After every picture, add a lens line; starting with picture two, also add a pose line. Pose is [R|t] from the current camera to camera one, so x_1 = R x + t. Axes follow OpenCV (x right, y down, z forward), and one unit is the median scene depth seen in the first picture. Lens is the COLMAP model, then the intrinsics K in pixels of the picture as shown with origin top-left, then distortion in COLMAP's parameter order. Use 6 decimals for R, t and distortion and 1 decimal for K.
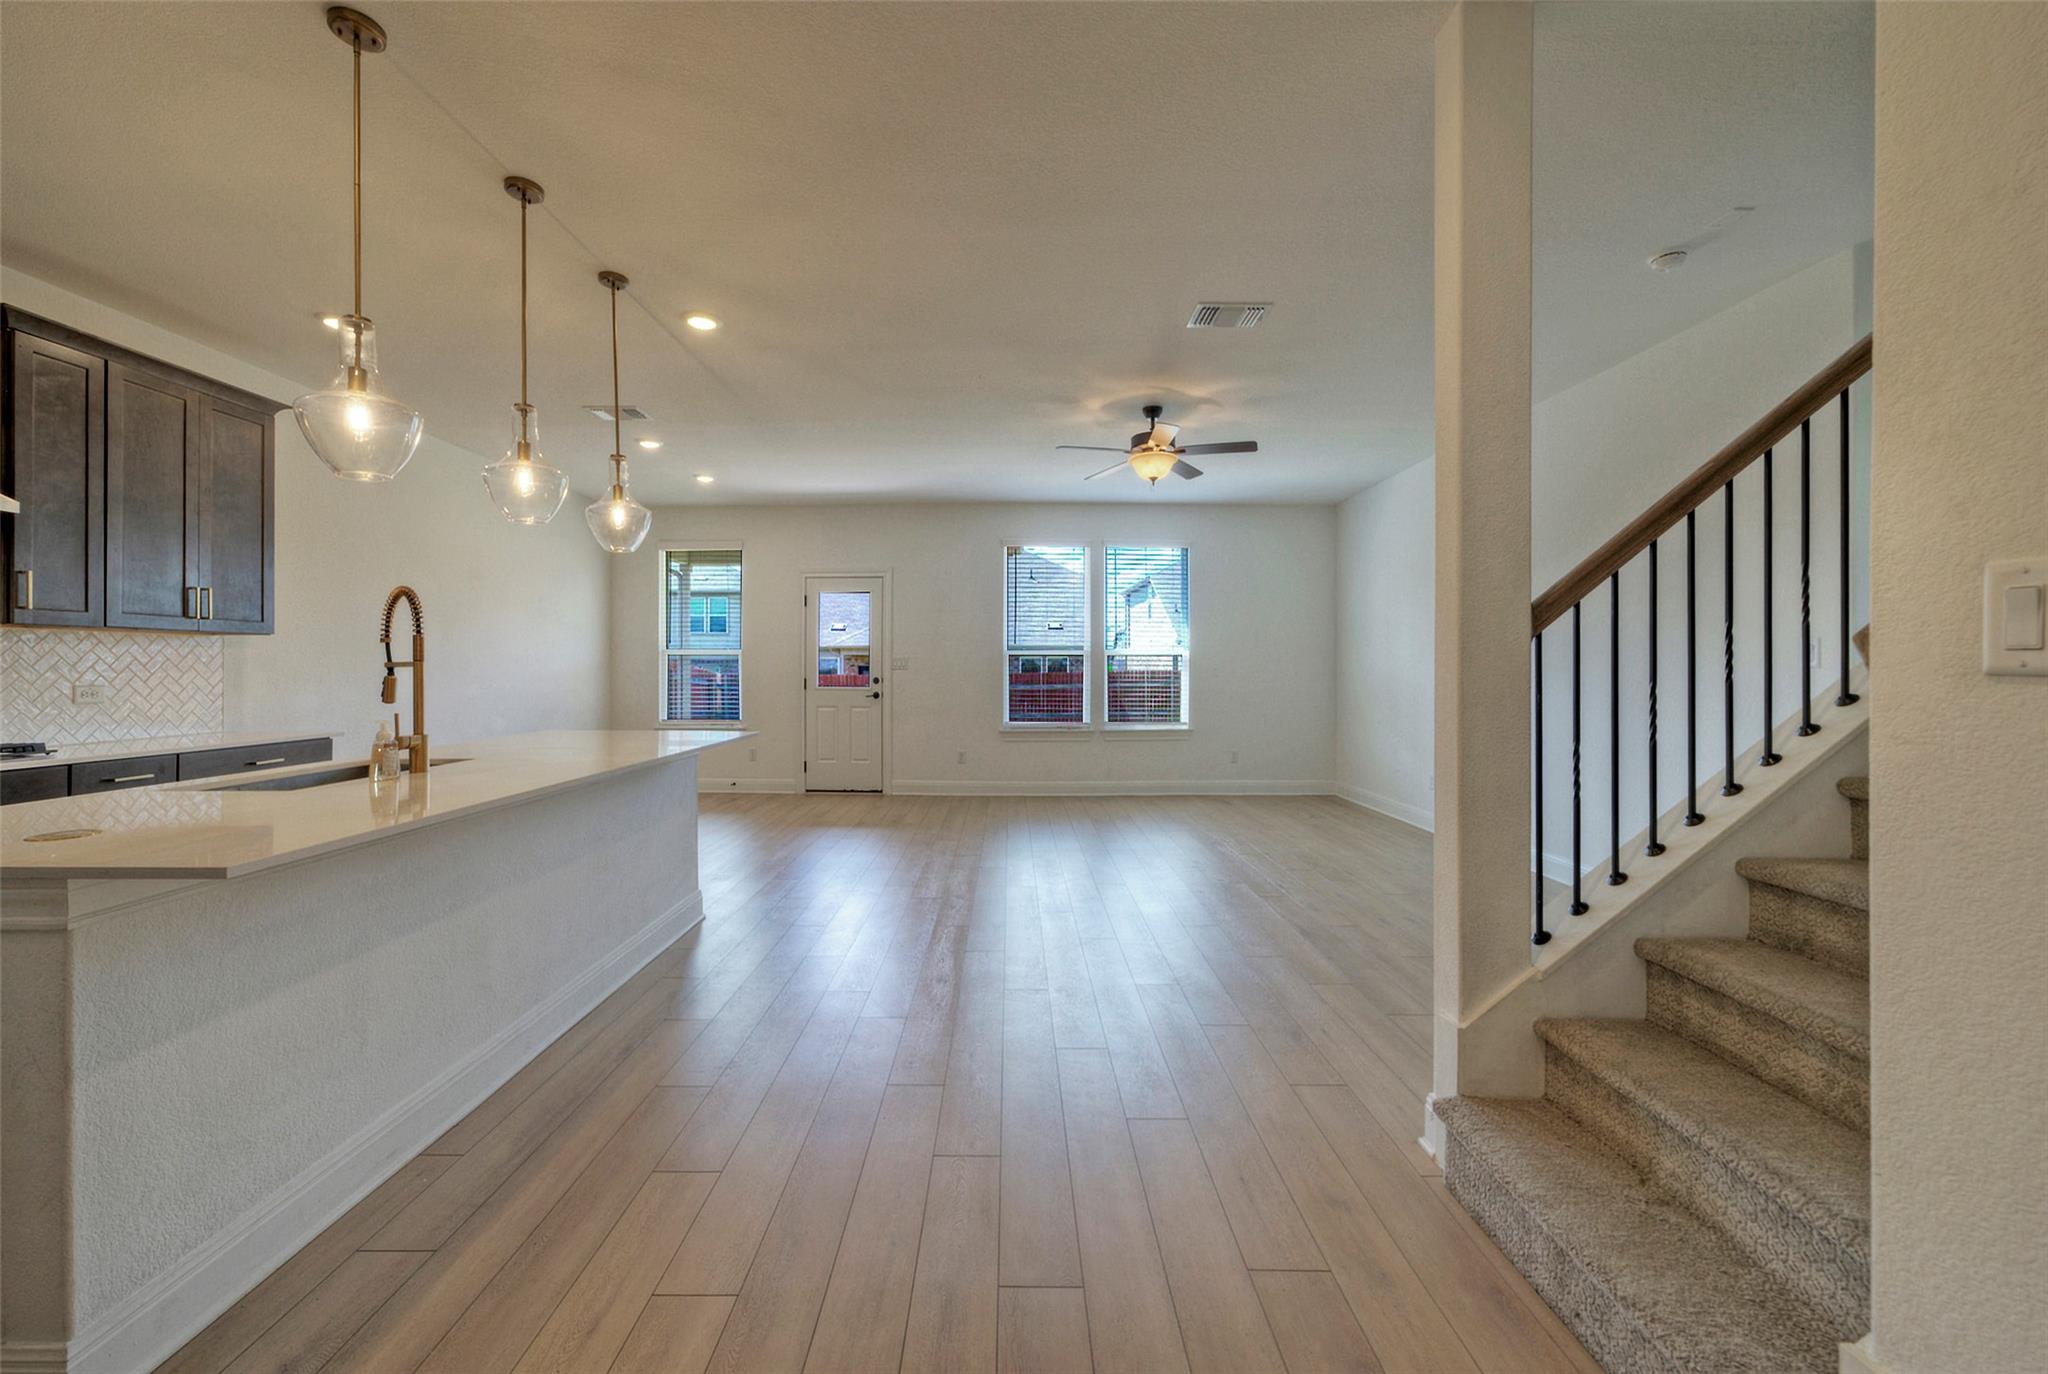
lens RADIAL K [[774.4, 0, 1022.4], [0, 774.4, 662.5], [0, 0, 1]] dist [0.001842, 0.000215]
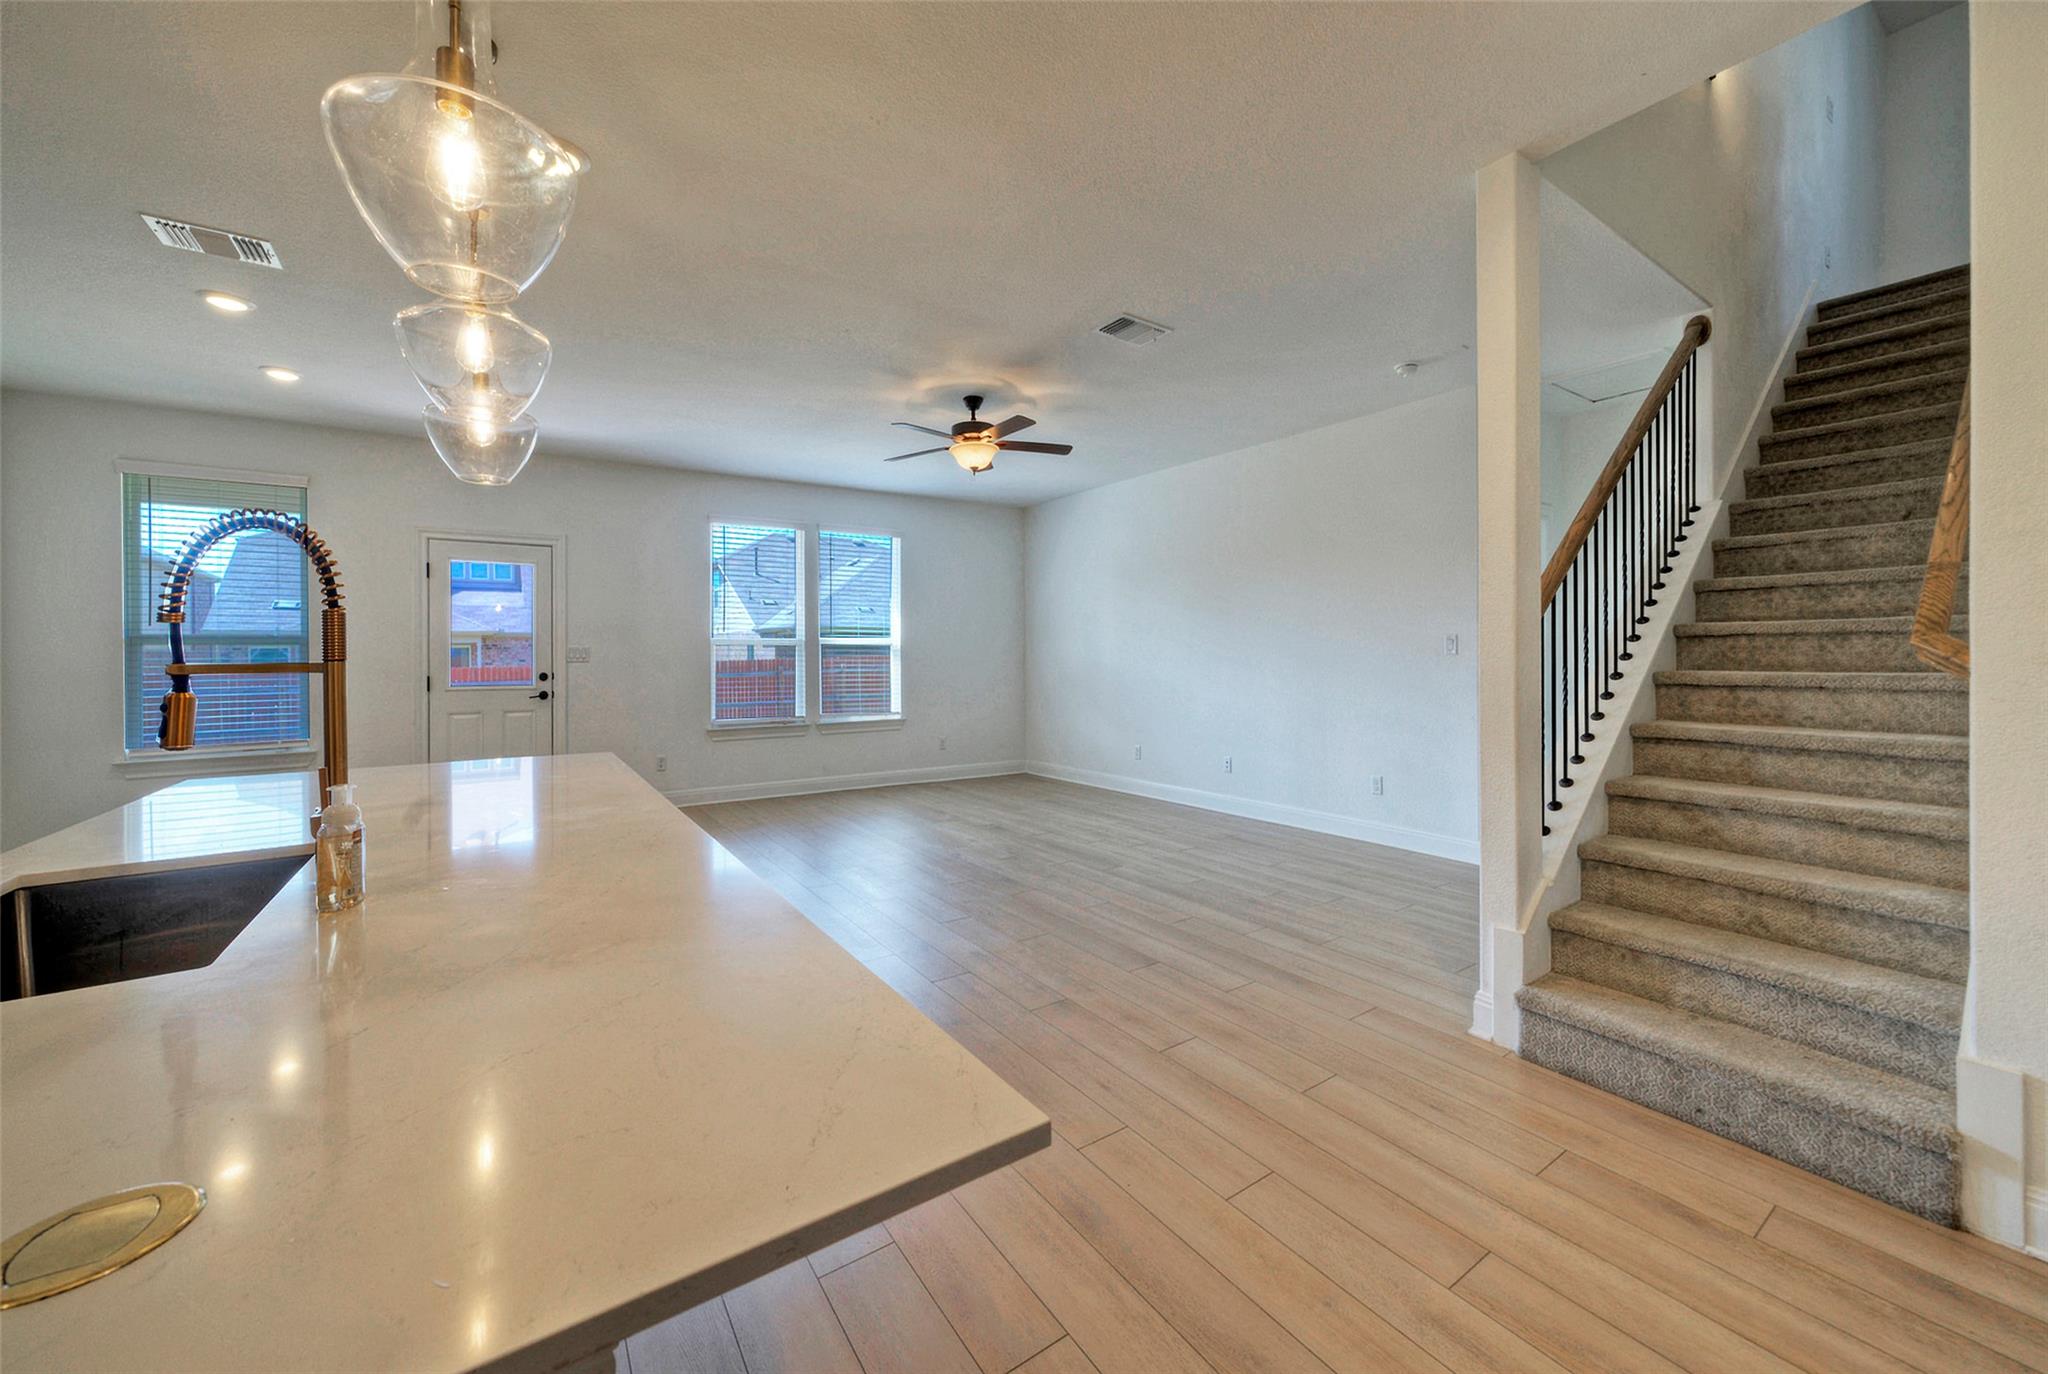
lens RADIAL K [[747.5, 0, 1020.3], [0, 747.5, 647.0], [0, 0, 1]] dist [-0.000235, 0.000278]
pose [[0.825795, -0.001018, 0.563970, -0.329722], [0.002916, 0.999993, -0.002464, -0.004493], [-0.563963, 0.003679, 0.825792, 0.169538]]
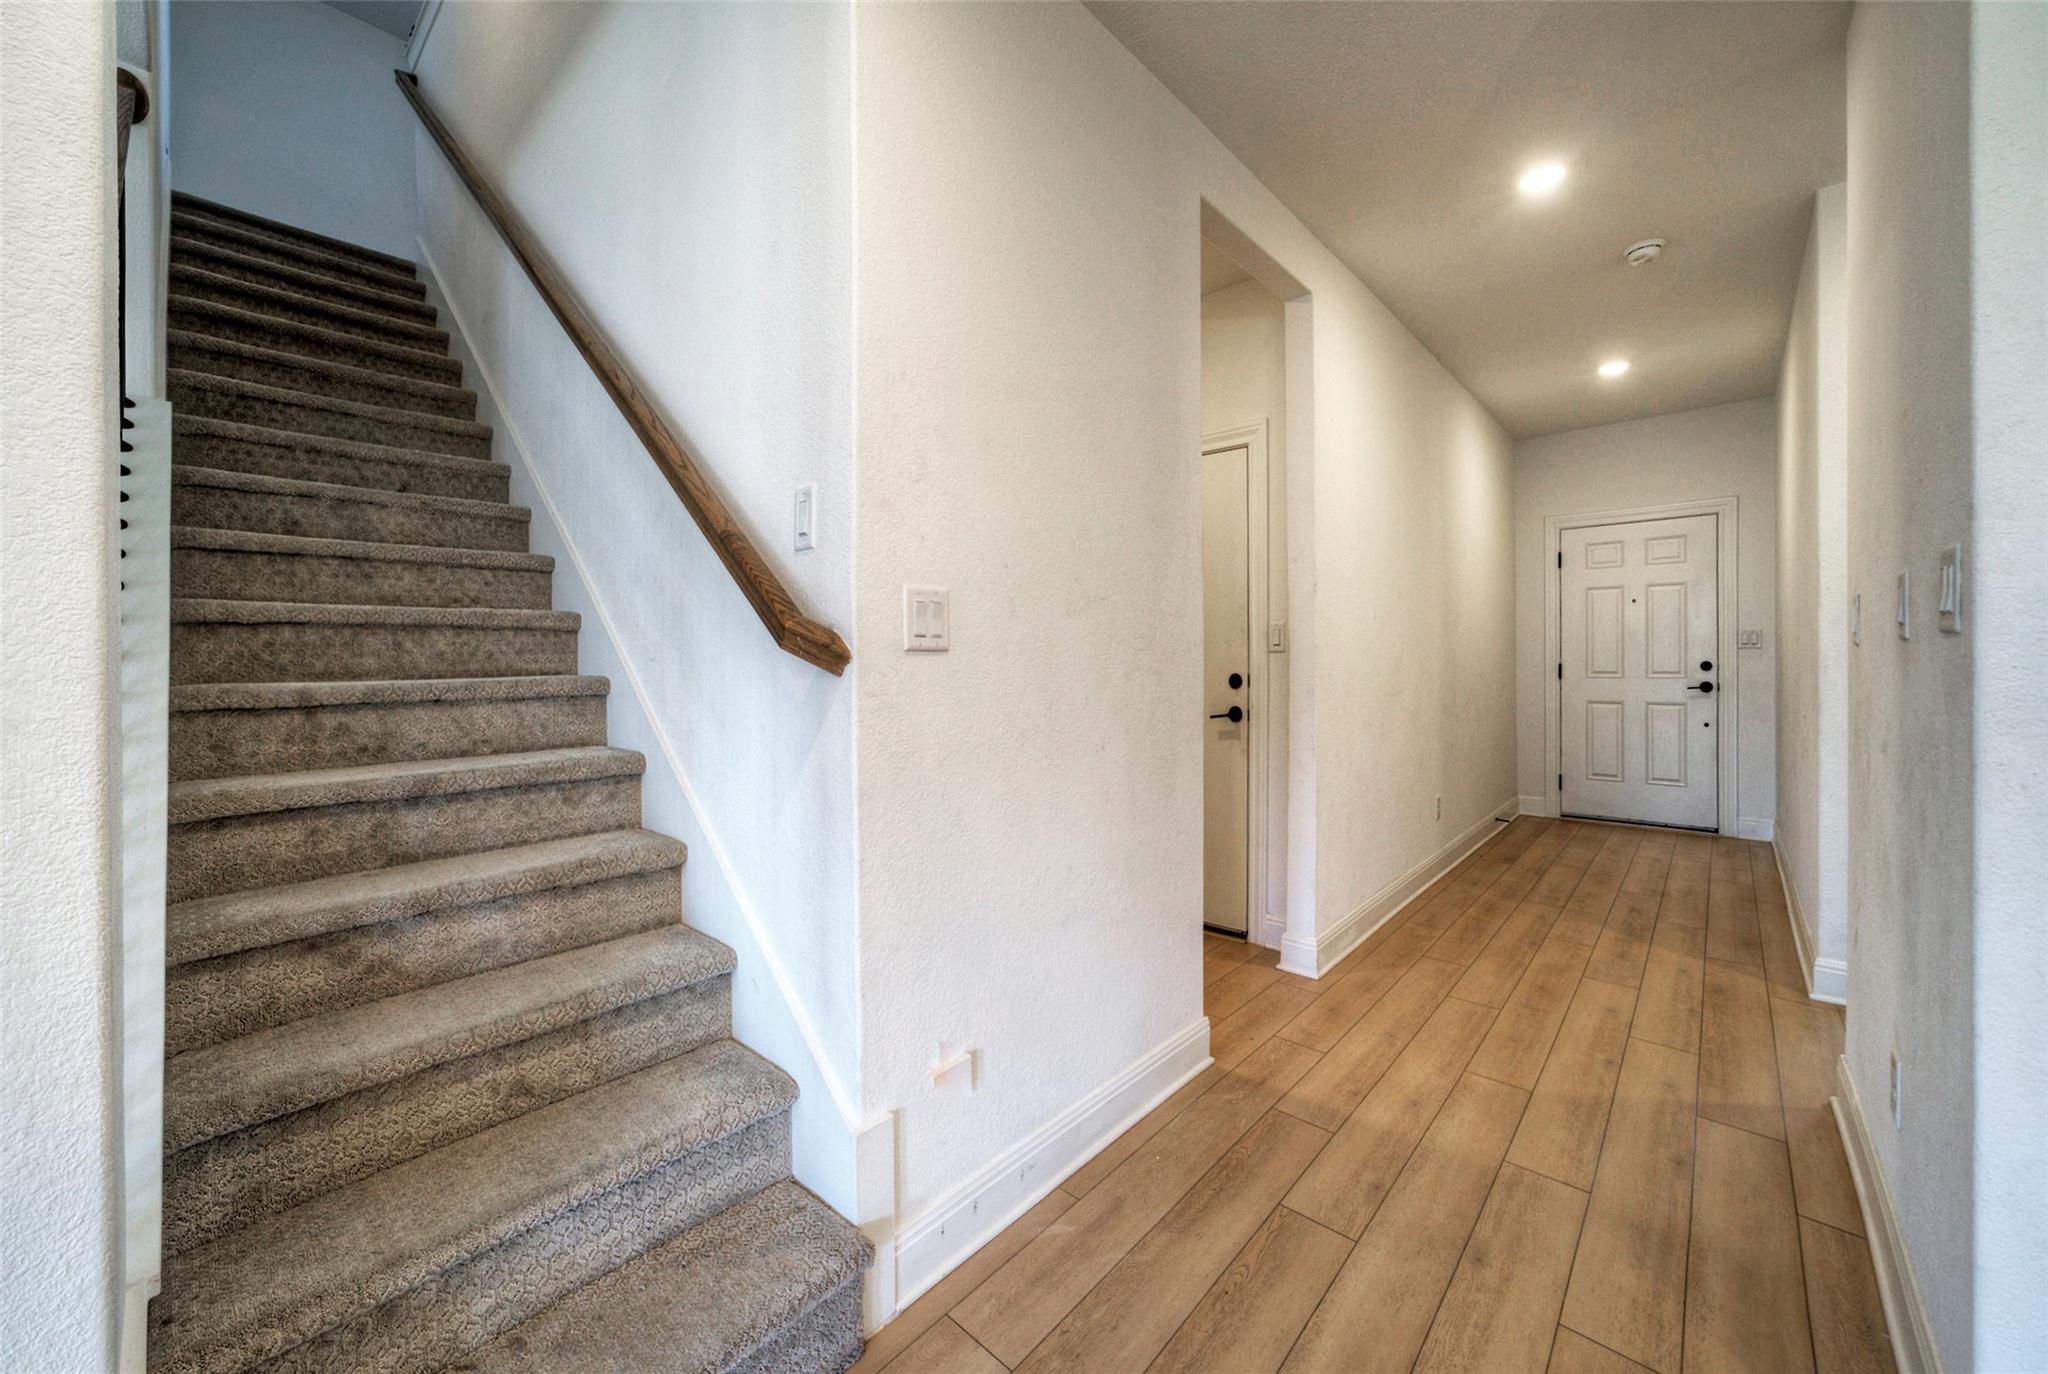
lens RADIAL K [[774.4, 0, 1022.4], [0, 774.4, 662.5], [0, 0, 1]] dist [0.001842, 0.000215]
pose [[-0.729418, 0.003537, 0.684059, -0.021759], [0.006626, 0.999976, 0.001894, 0.007422], [-0.684036, 0.005914, -0.729424, 0.379714]]
